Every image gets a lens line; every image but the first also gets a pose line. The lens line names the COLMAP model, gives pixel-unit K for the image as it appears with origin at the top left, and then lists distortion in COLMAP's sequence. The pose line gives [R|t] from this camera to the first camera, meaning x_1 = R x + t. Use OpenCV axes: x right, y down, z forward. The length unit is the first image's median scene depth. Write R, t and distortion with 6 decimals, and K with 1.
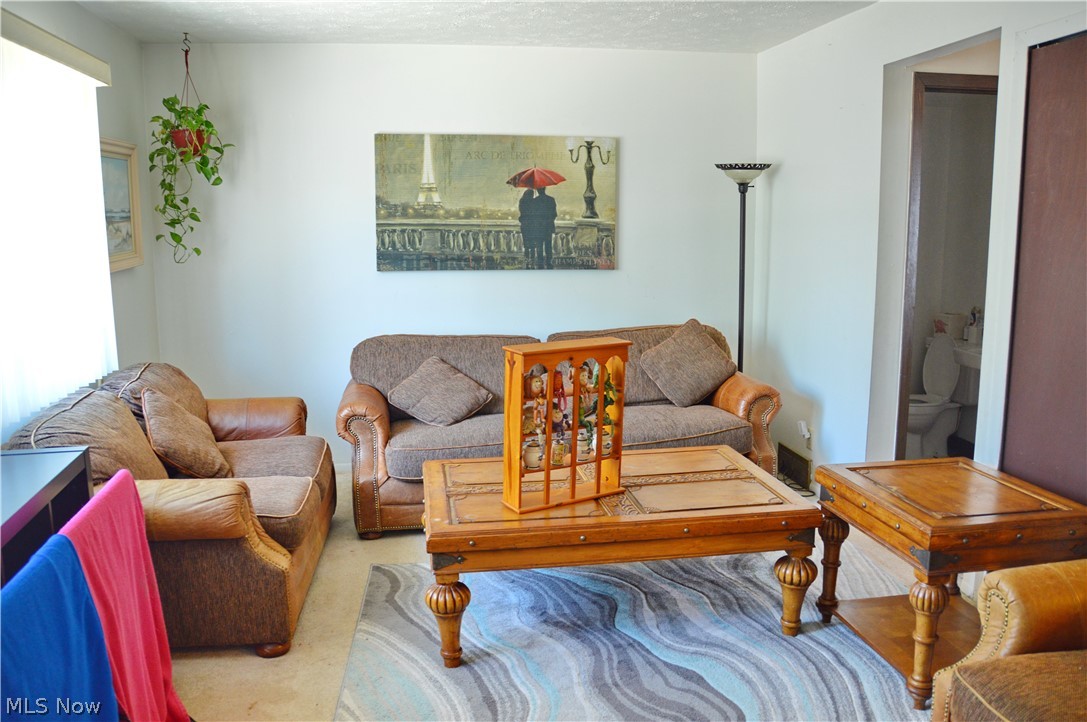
lens RADIAL K [[884.3, 0, 543.5], [0, 884.3, 361.0], [0, 0, 1]] dist [-0.150216, 0.118954]
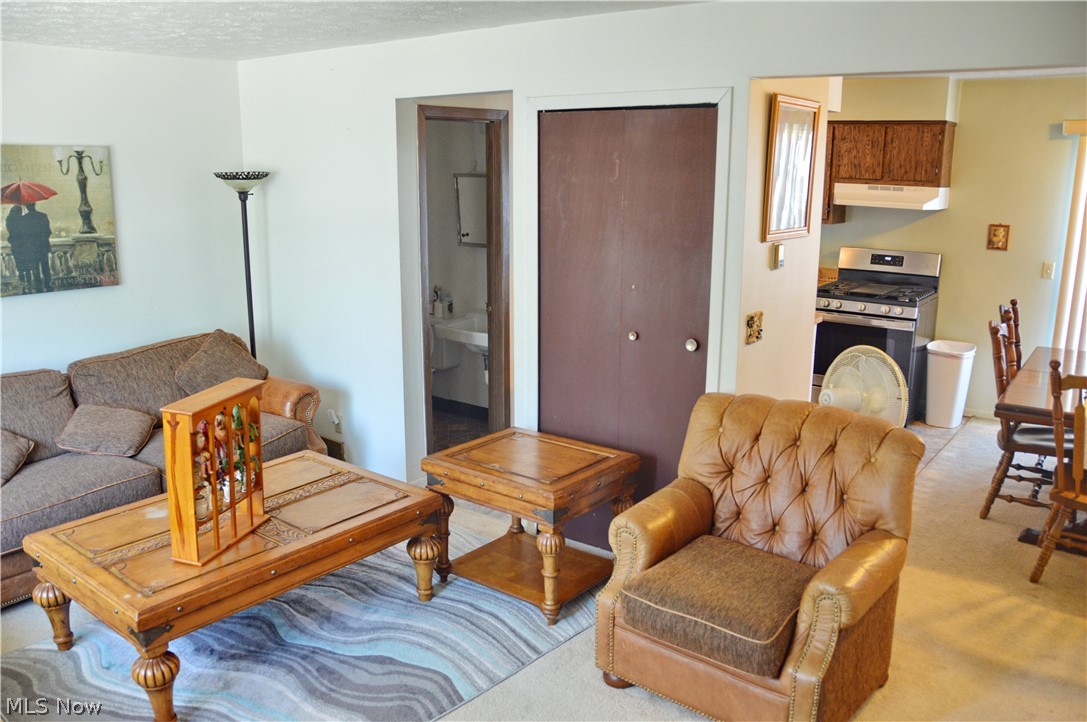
lens RADIAL K [[884.3, 0, 543.5], [0, 884.3, 361.0], [0, 0, 1]] dist [-0.150216, 0.118954]
pose [[0.732752, -0.143953, 0.665096, -0.337867], [0.097830, 0.989501, 0.106385, -0.119930], [-0.673427, -0.012887, 0.739141, -0.004000]]
